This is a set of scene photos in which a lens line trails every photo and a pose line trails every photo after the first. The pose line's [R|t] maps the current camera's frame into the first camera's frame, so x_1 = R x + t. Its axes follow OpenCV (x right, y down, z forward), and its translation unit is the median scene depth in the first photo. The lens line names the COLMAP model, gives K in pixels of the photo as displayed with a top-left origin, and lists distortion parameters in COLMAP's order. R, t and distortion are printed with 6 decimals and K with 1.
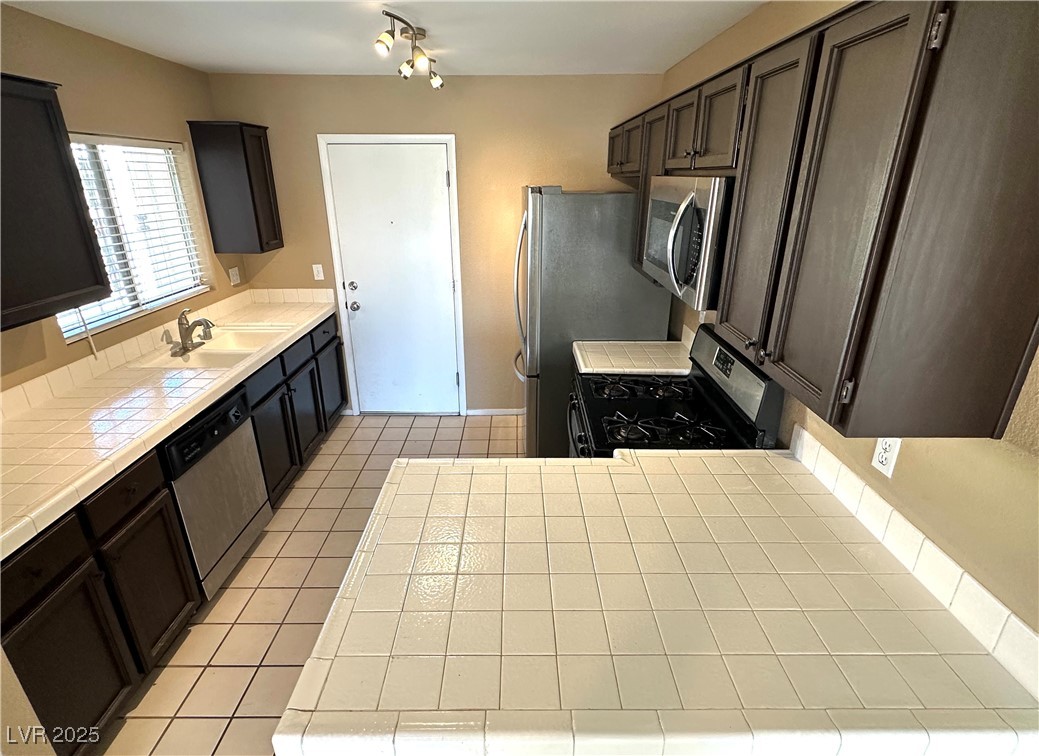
lens RADIAL K [[499.0, 0, 515.9], [0, 499.0, 361.5], [0, 0, 1]] dist [0.000189, -0.000010]
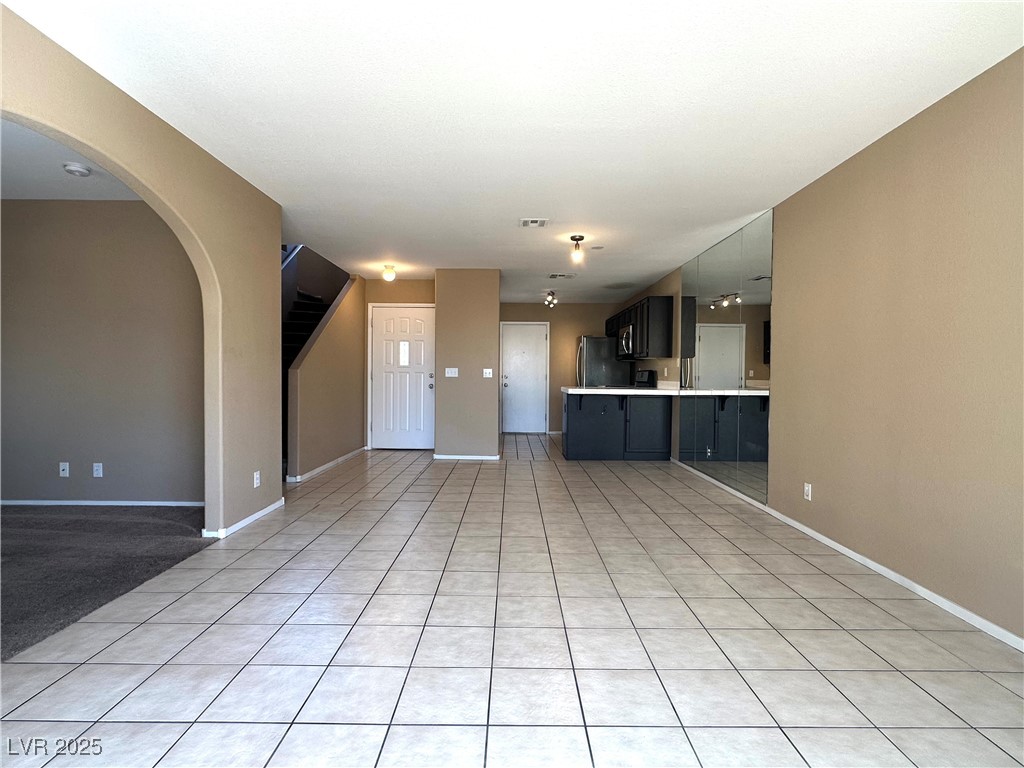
lens RADIAL K [[500.7, 0, 514.1], [0, 500.7, 386.4], [0, 0, 1]] dist [-0.000430, 0.000064]
pose [[0.999931, 0.011548, -0.002072, -0.292191], [-0.011587, 0.944233, -0.329074, 0.752448], [-0.001843, 0.329076, 0.944302, -1.417337]]
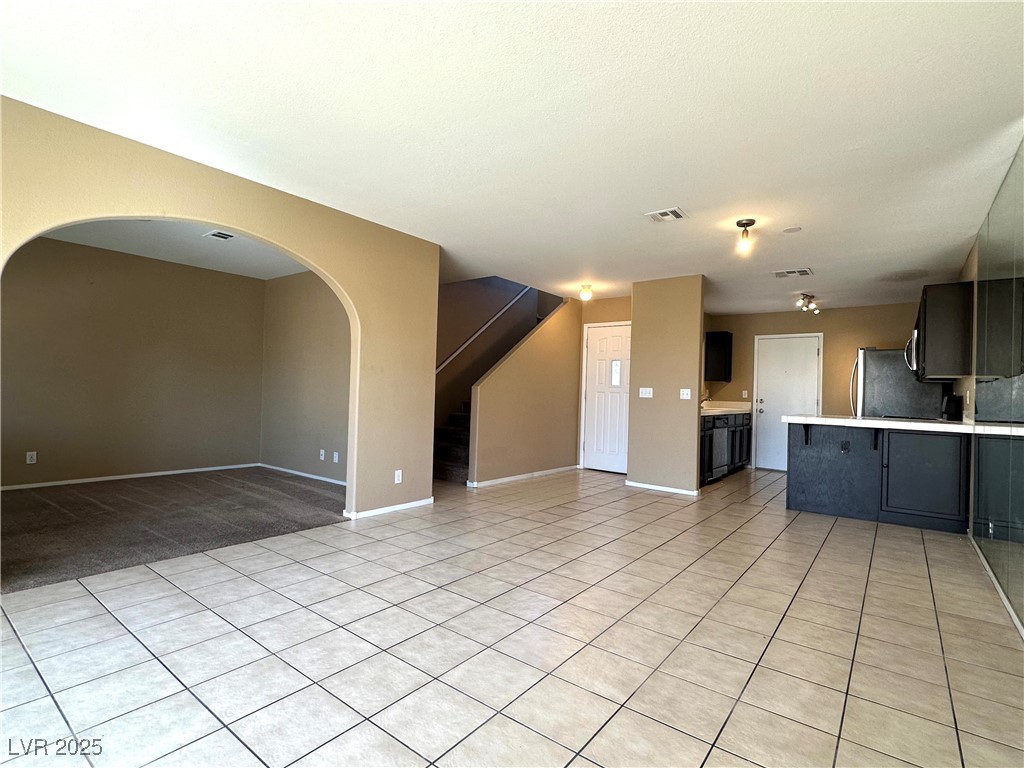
lens RADIAL K [[500.7, 0, 514.1], [0, 500.7, 386.4], [0, 0, 1]] dist [-0.000430, 0.000064]
pose [[0.789104, 0.019023, -0.613965, 0.148502], [-0.245336, 0.926096, -0.286628, 0.676301], [0.563138, 0.376807, 0.735454, -1.202118]]
